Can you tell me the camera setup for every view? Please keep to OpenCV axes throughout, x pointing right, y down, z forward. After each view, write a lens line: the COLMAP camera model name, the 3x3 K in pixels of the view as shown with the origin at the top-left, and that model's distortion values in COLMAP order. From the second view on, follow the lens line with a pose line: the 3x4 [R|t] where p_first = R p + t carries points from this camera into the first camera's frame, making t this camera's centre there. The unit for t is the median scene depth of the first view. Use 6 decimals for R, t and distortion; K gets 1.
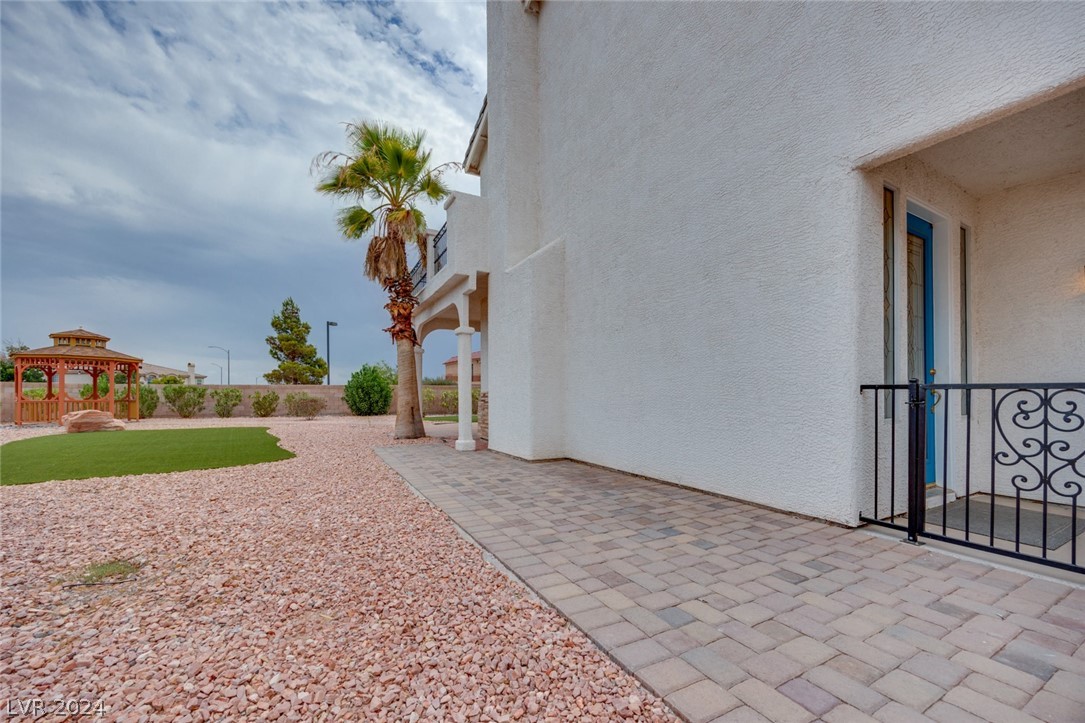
lens RADIAL K [[434.7, 0, 583.7], [0, 434.7, 392.1], [0, 0, 1]] dist [-0.008494, -0.000435]
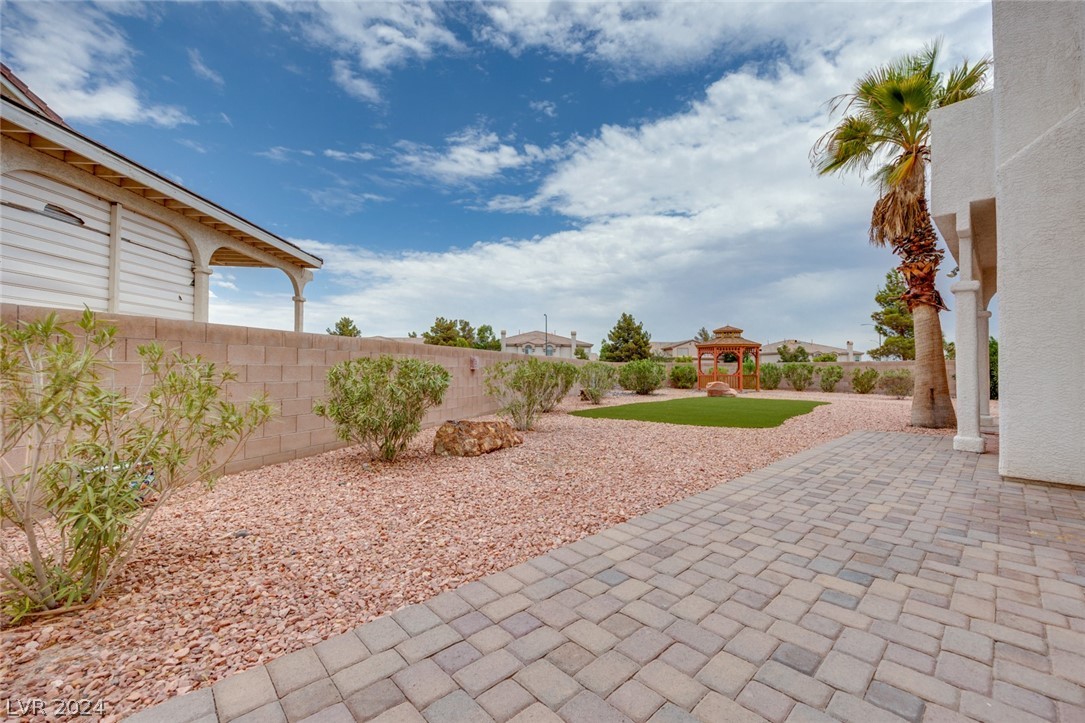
lens RADIAL K [[455.6, 0, 542.5], [0, 455.6, 361.5], [0, 0, 1]] dist [0.000498, -0.000061]
pose [[0.202205, -0.016597, -0.979203, 0.200855], [0.003269, 0.999862, -0.016272, -0.003328], [0.979338, 0.000090, 0.202231, 0.087621]]
